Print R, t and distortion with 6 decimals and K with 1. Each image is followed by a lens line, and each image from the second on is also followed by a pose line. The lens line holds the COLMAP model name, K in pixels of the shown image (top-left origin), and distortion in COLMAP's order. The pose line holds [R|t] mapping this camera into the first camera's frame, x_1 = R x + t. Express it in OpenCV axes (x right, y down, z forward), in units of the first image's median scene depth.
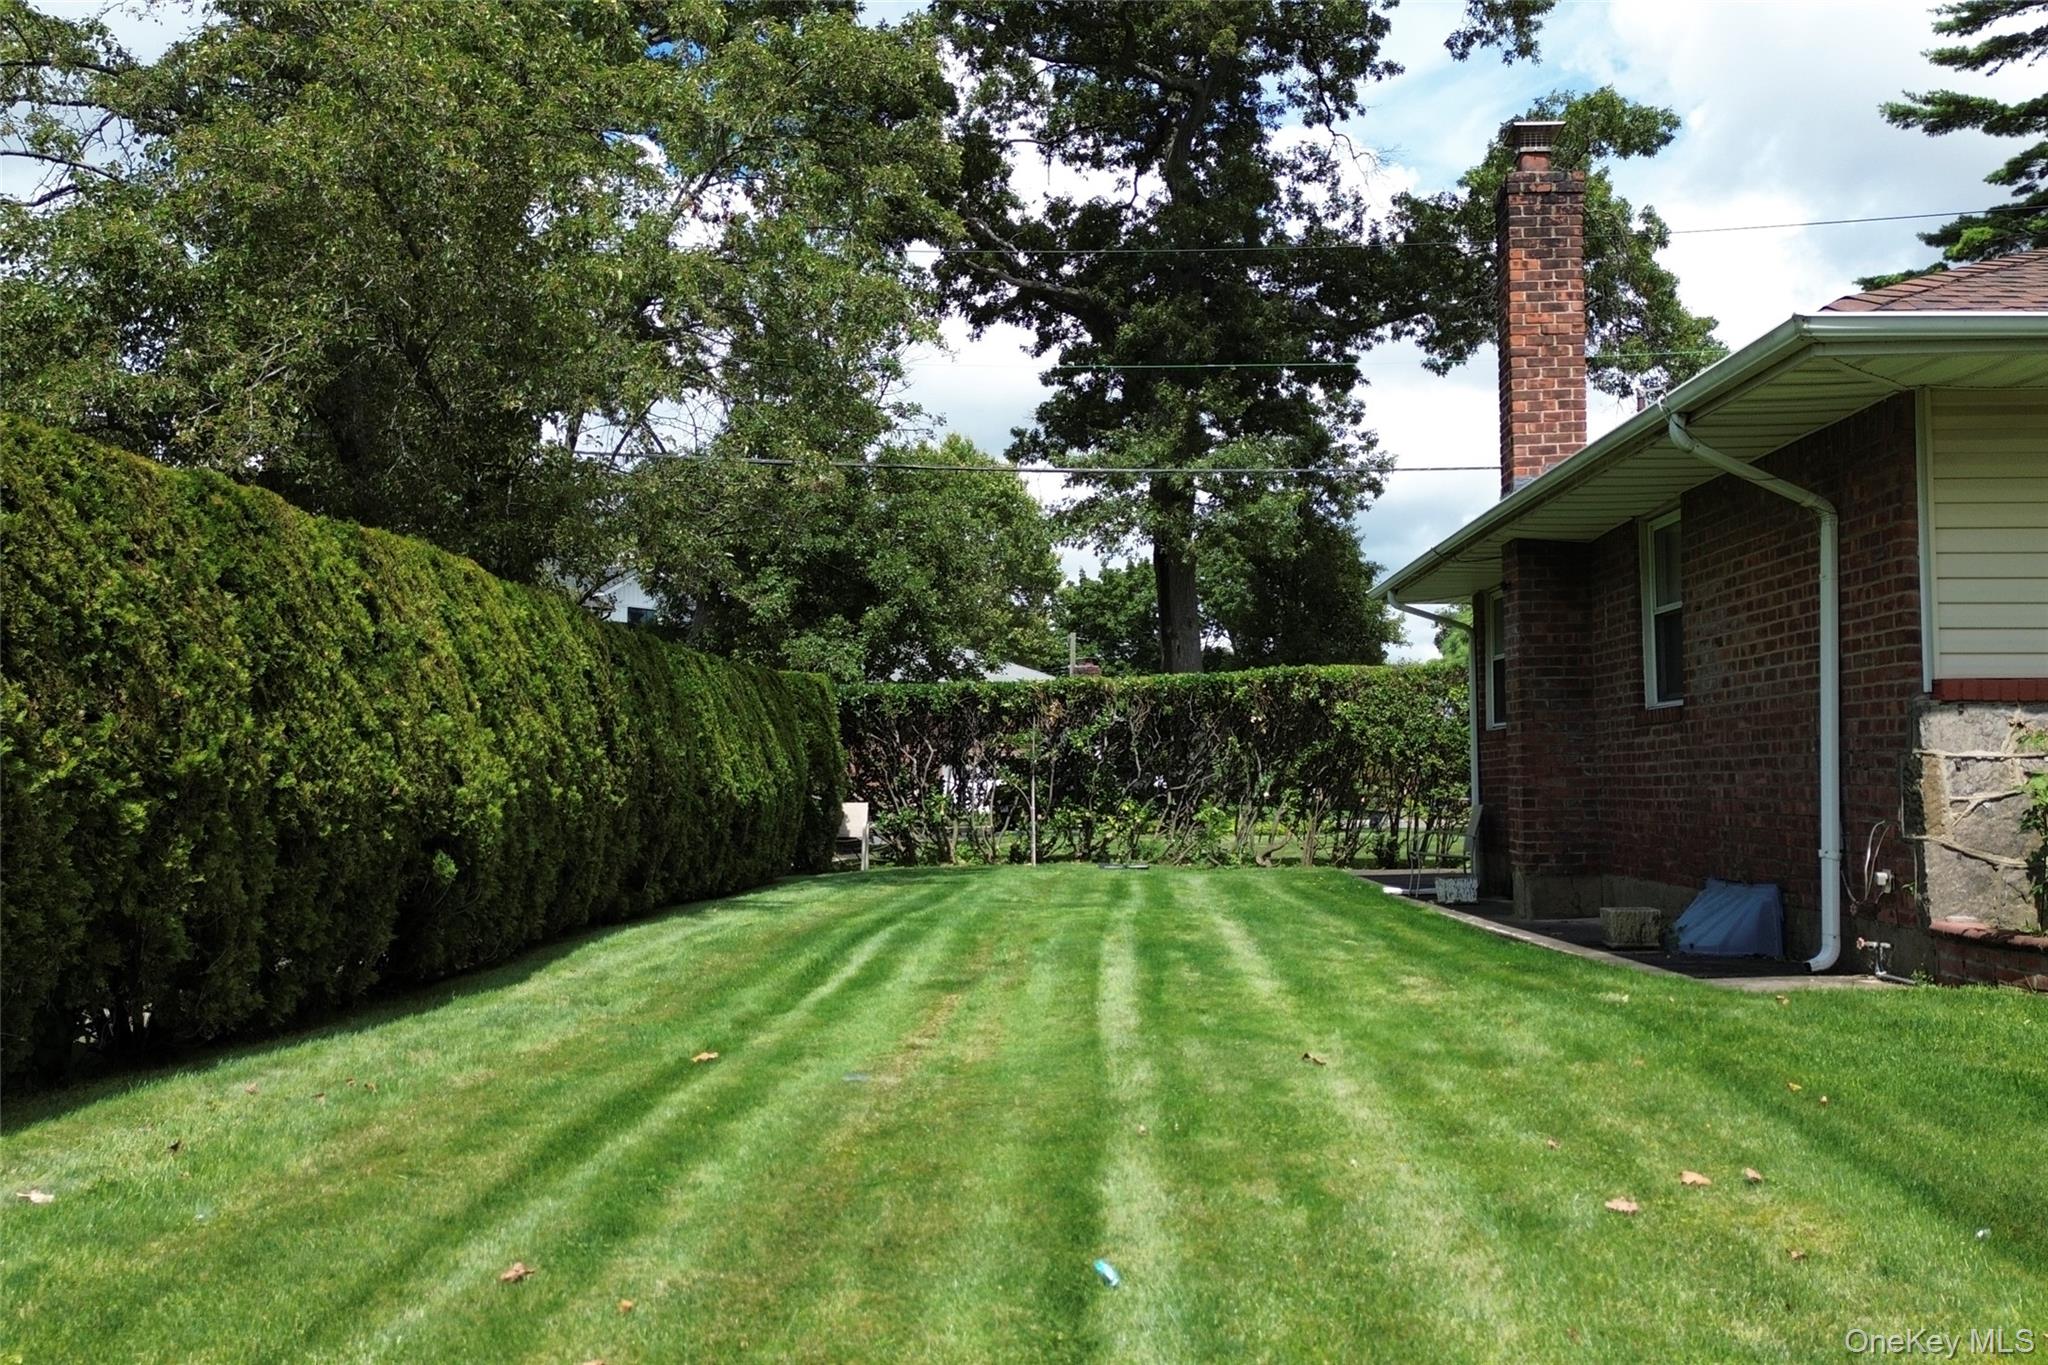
lens RADIAL K [[1731.9, 0, 1025.2], [0, 1731.9, 712.8], [0, 0, 1]] dist [0.035121, -0.019490]
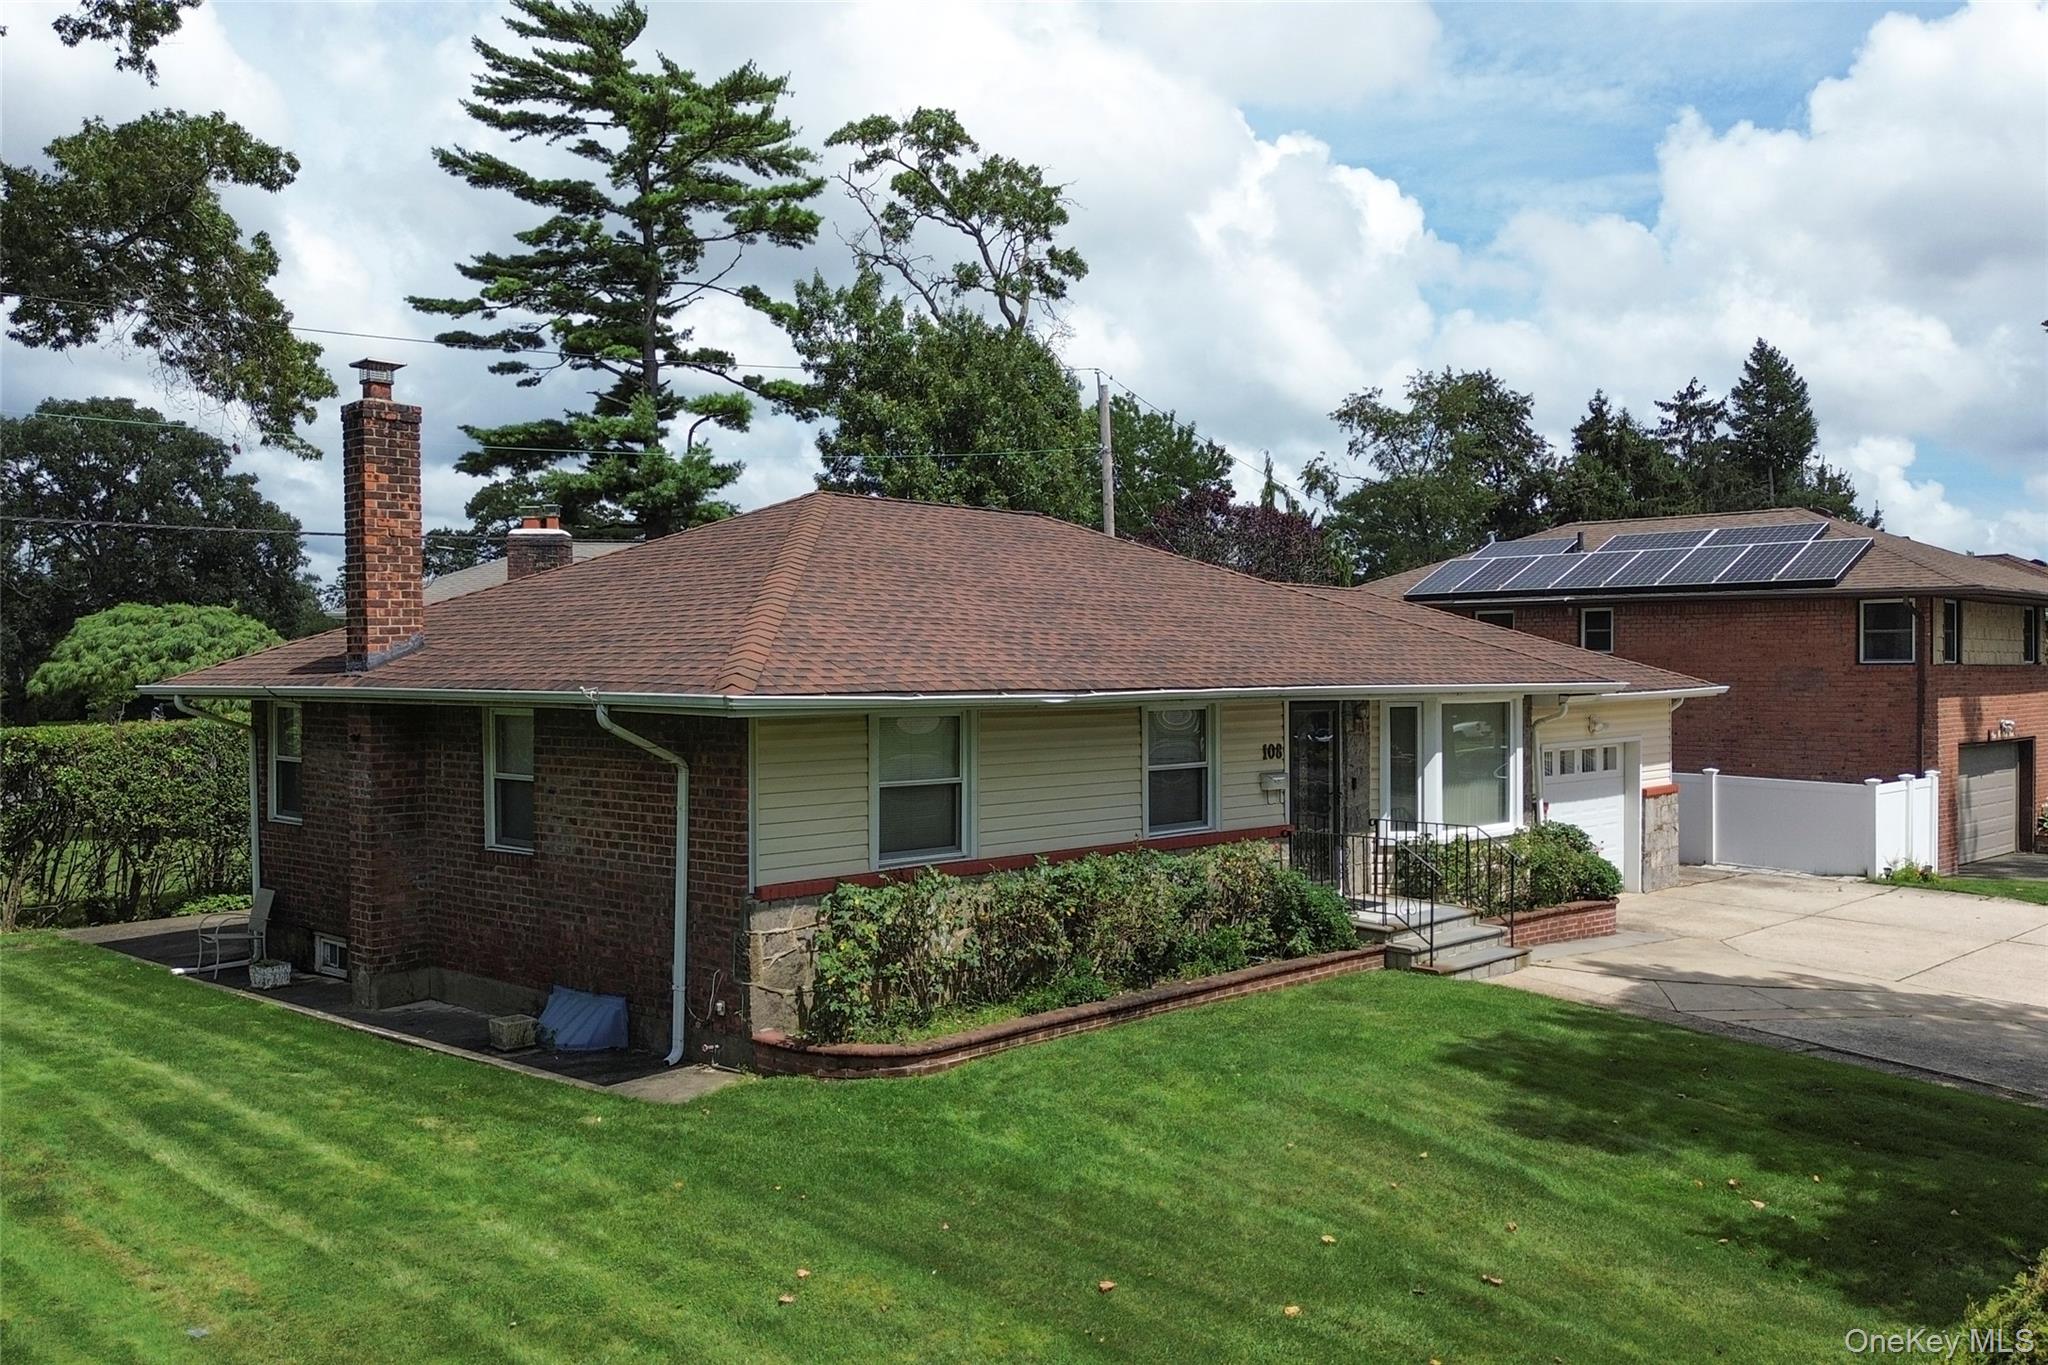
lens RADIAL K [[1731.9, 0, 1025.2], [0, 1731.9, 712.8], [0, 0, 1]] dist [0.035121, -0.019490]
pose [[0.663944, -0.015509, 0.747621, -0.327032], [-0.032987, 0.998204, 0.050003, -0.169443], [-0.747054, -0.057861, 0.662240, -0.158599]]
